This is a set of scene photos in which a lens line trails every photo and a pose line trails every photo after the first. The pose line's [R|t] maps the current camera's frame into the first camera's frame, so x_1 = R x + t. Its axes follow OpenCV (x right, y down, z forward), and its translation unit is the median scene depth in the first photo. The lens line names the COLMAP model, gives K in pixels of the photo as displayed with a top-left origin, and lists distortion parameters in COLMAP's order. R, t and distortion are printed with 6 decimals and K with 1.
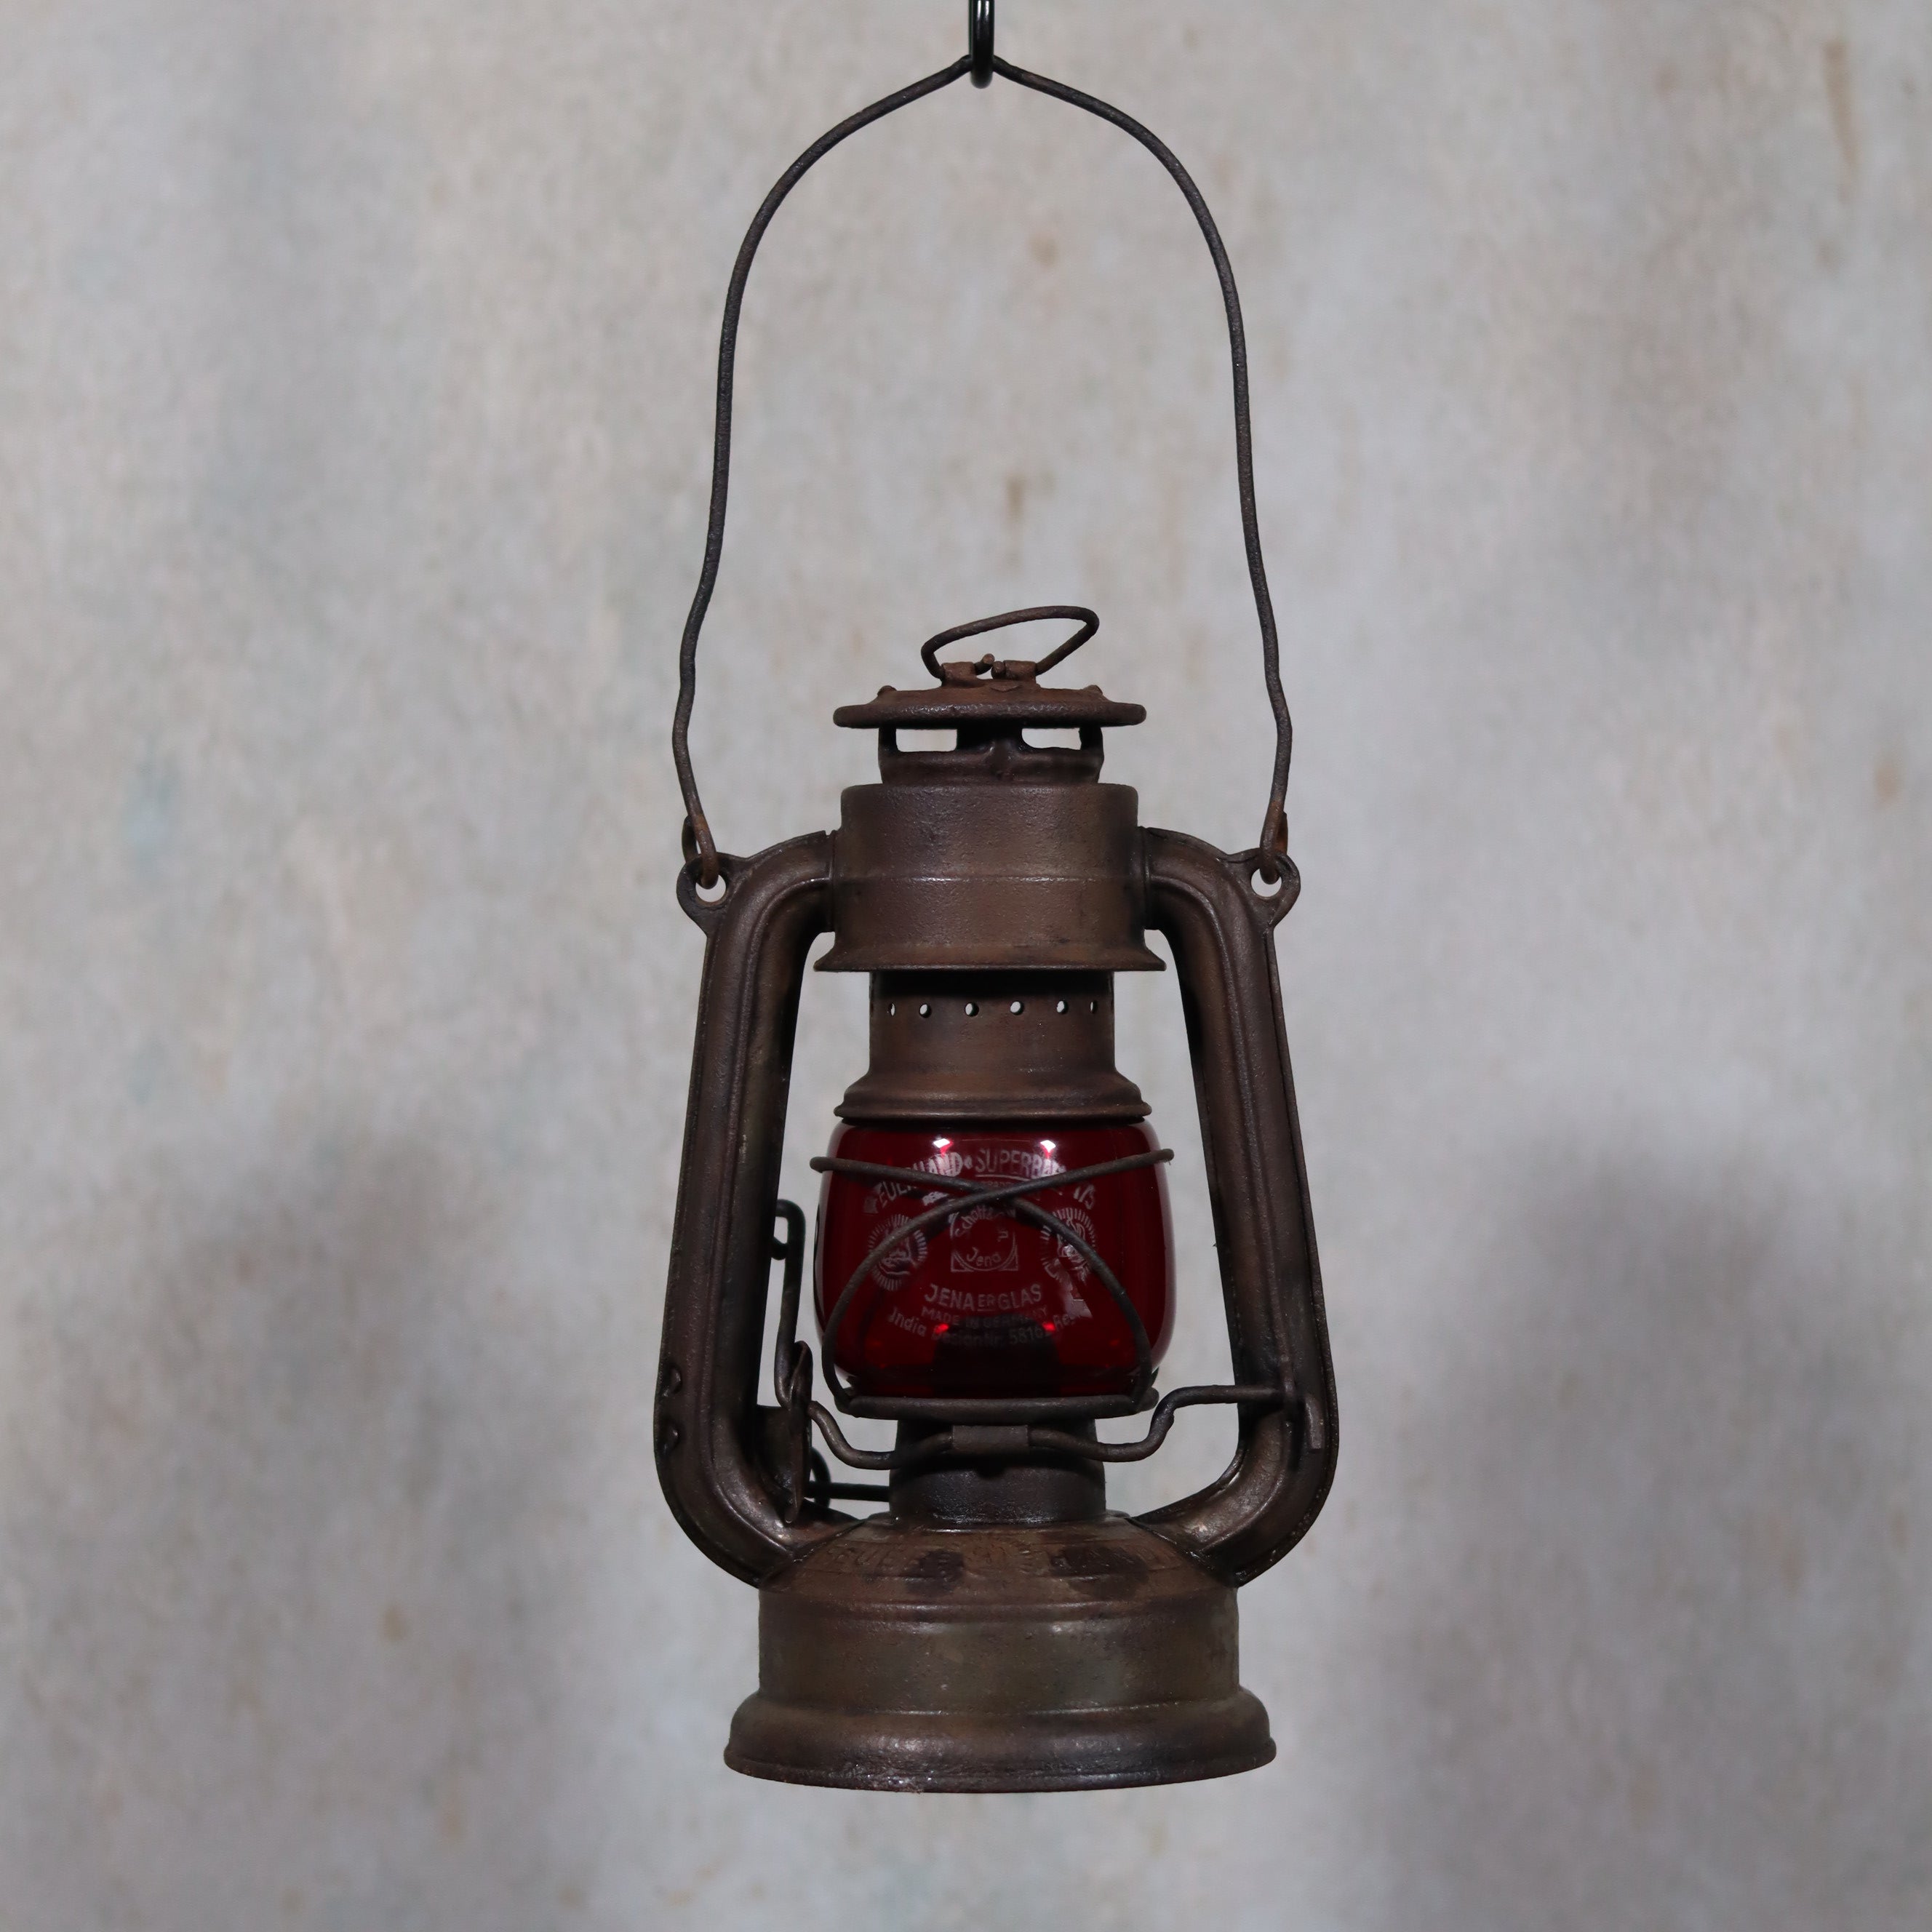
lens RADIAL K [[7650.4, 0, 966.0], [0, 7650.4, 966.0], [0, 0, 1]] dist [-0.088682, -1.678147]
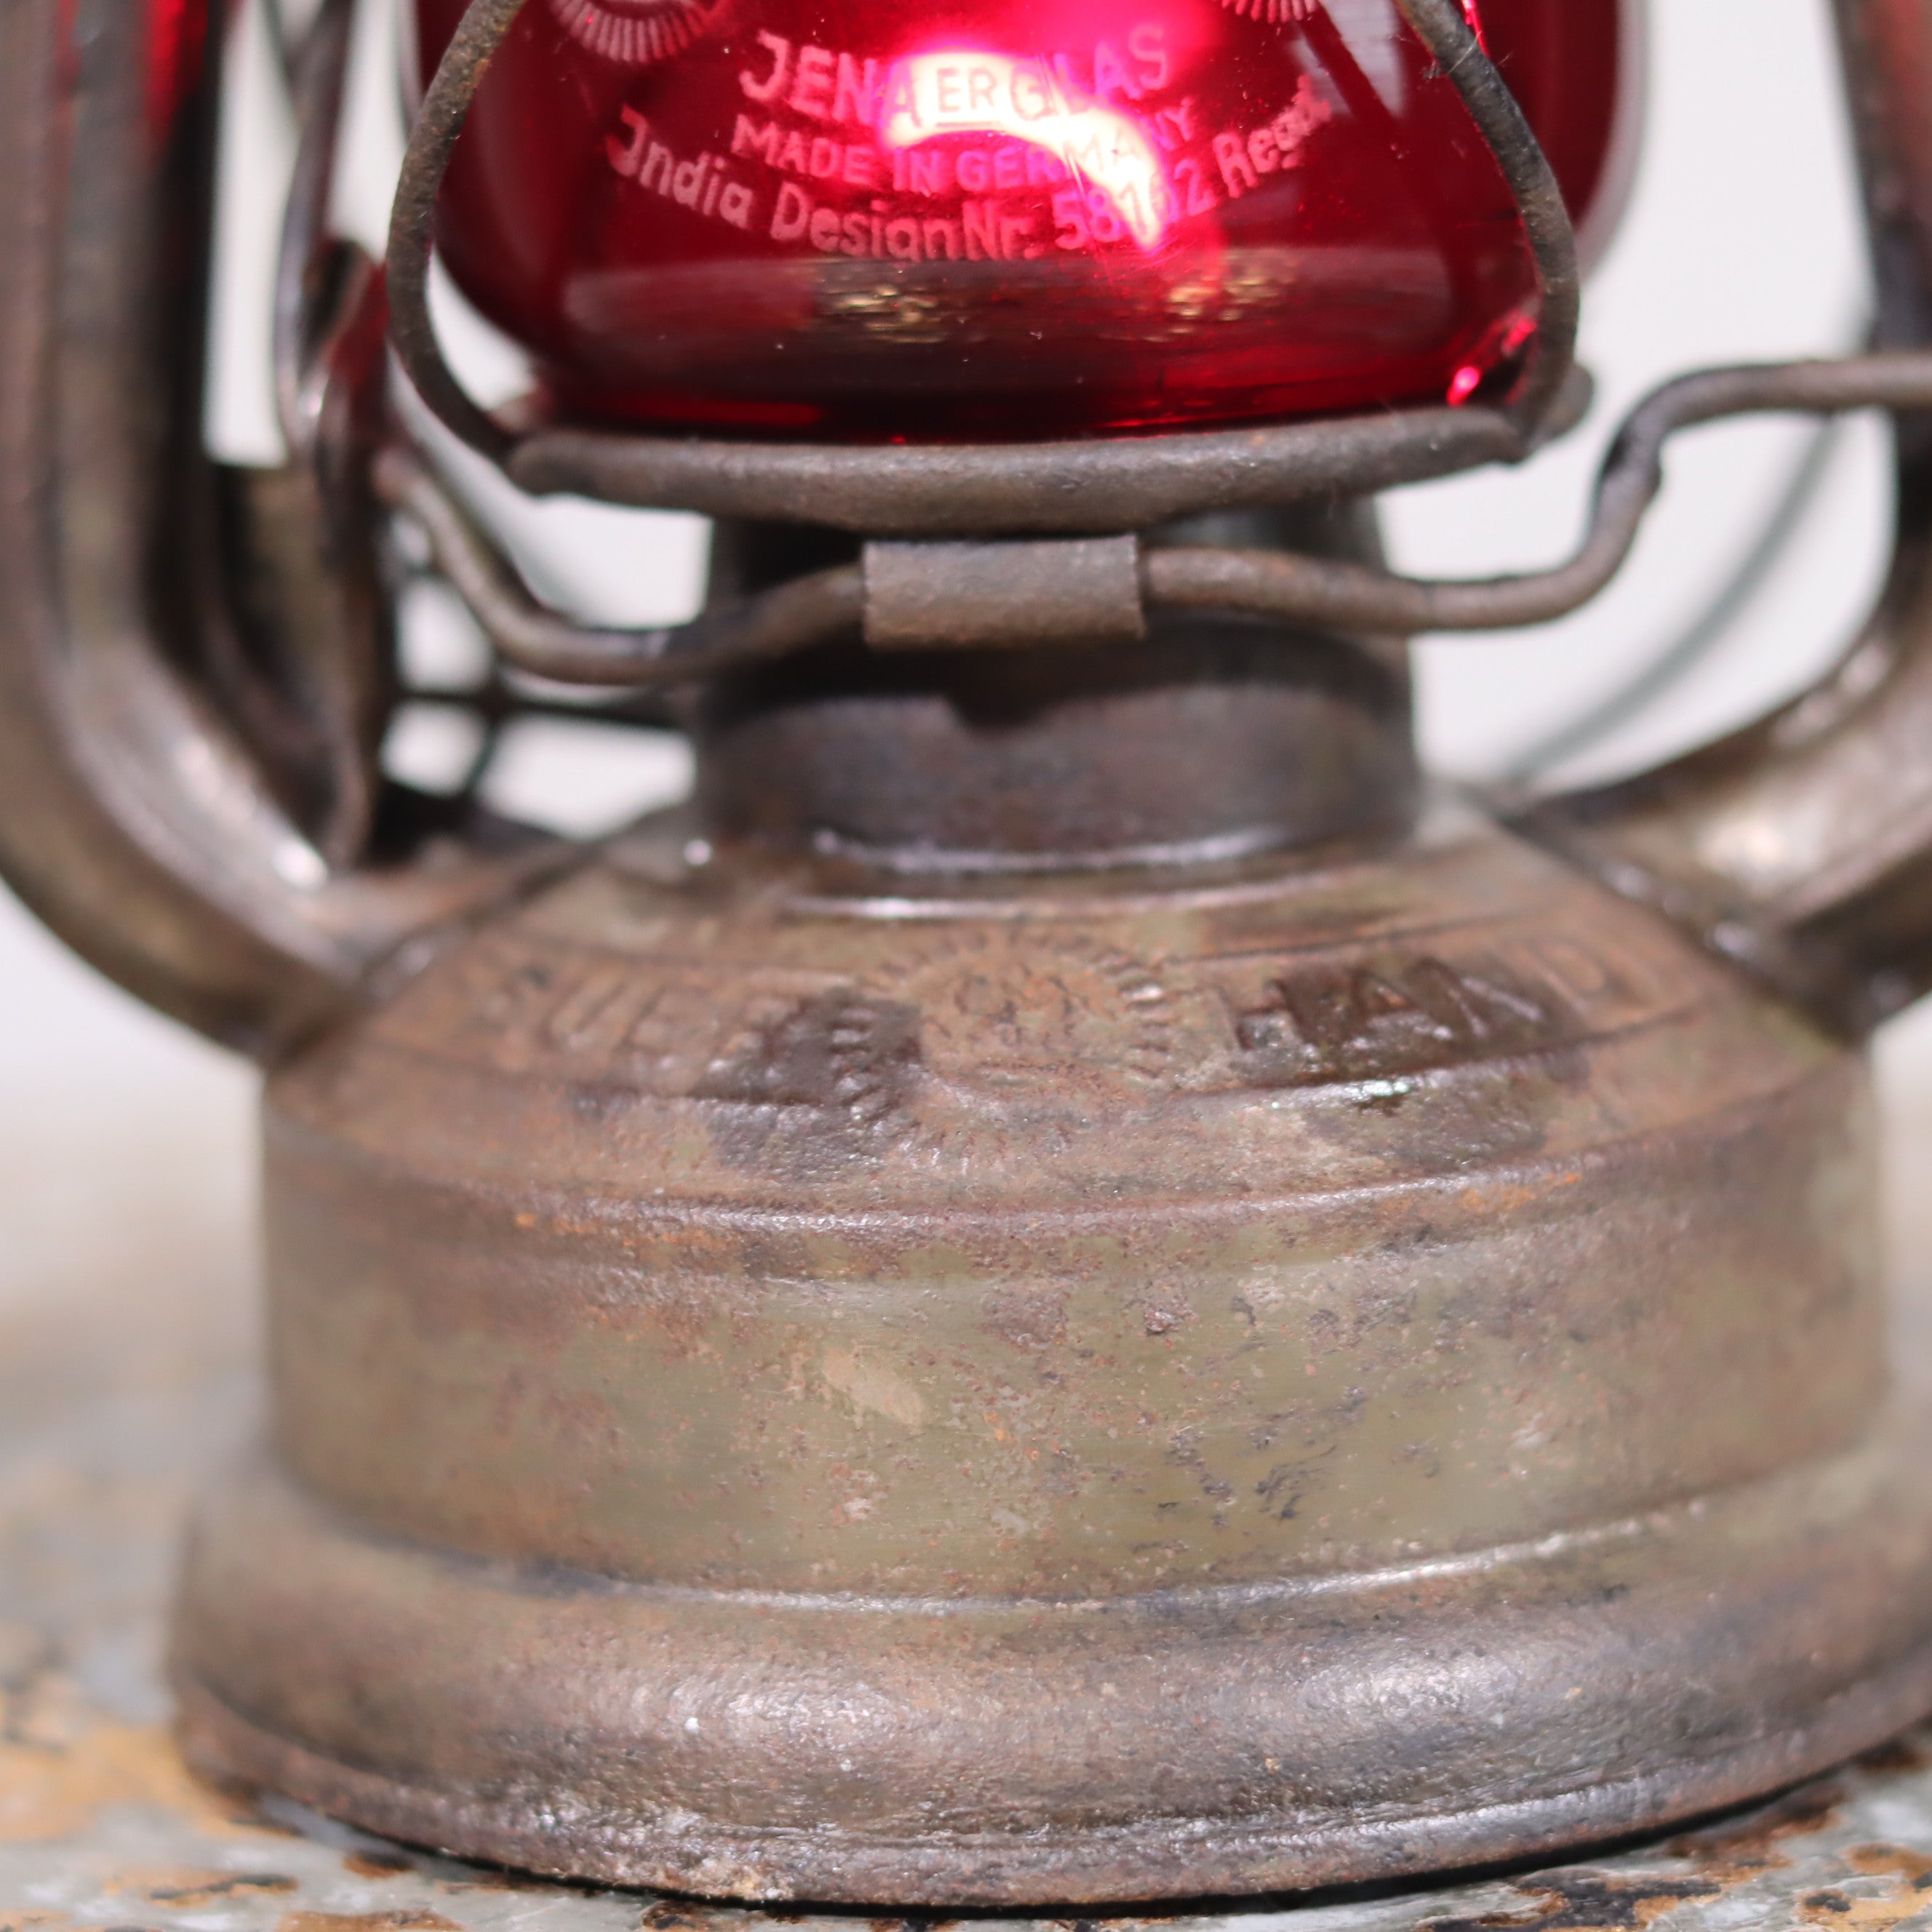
lens RADIAL K [[7650.4, 0, 966.0], [0, 7650.4, 966.0], [0, 0, 1]] dist [-0.088682, -1.678147]
pose [[0.998531, -0.028255, -0.046243, 0.014015], [0.036166, 0.982939, 0.180339, 0.025076], [0.040358, -0.181747, 0.982517, 0.716860]]
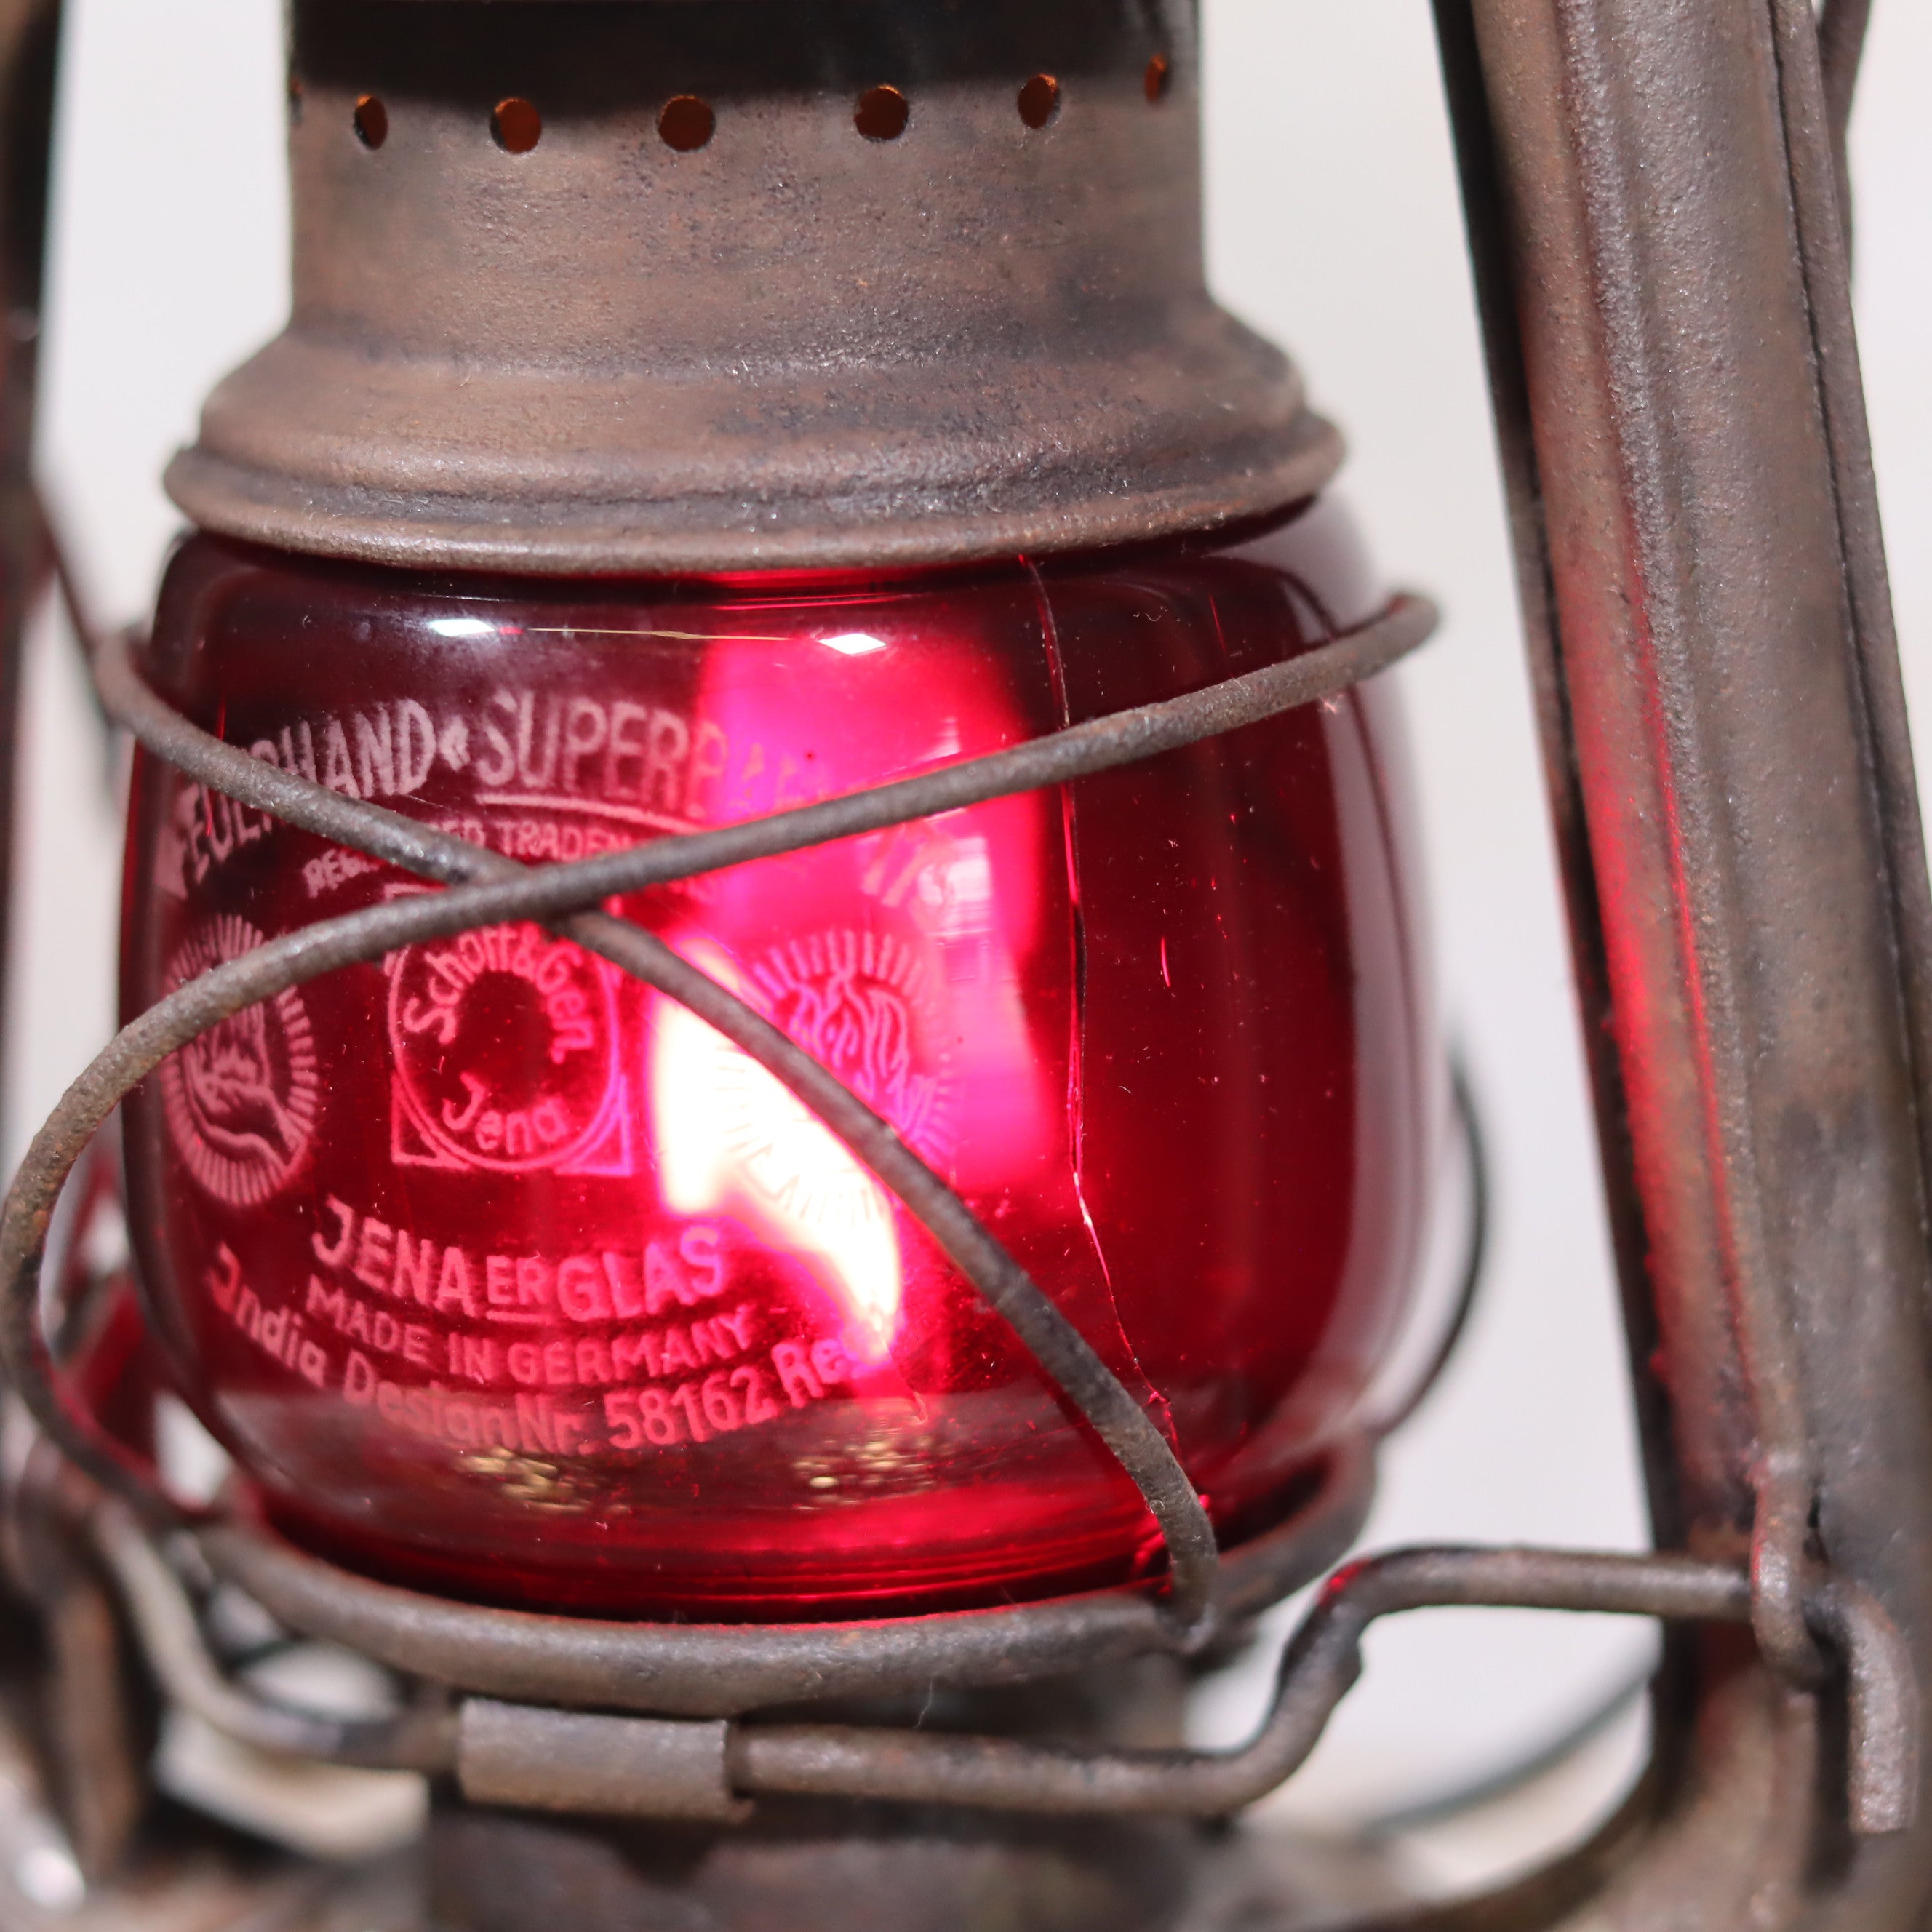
lens RADIAL K [[7650.4, 0, 966.0], [0, 7650.4, 966.0], [0, 0, 1]] dist [-0.088682, -1.678147]
pose [[0.952981, 0.047731, -0.299249, 0.092084], [0.020038, 0.975430, 0.219395, -0.022460], [0.302368, -0.215076, 0.928610, 0.754752]]
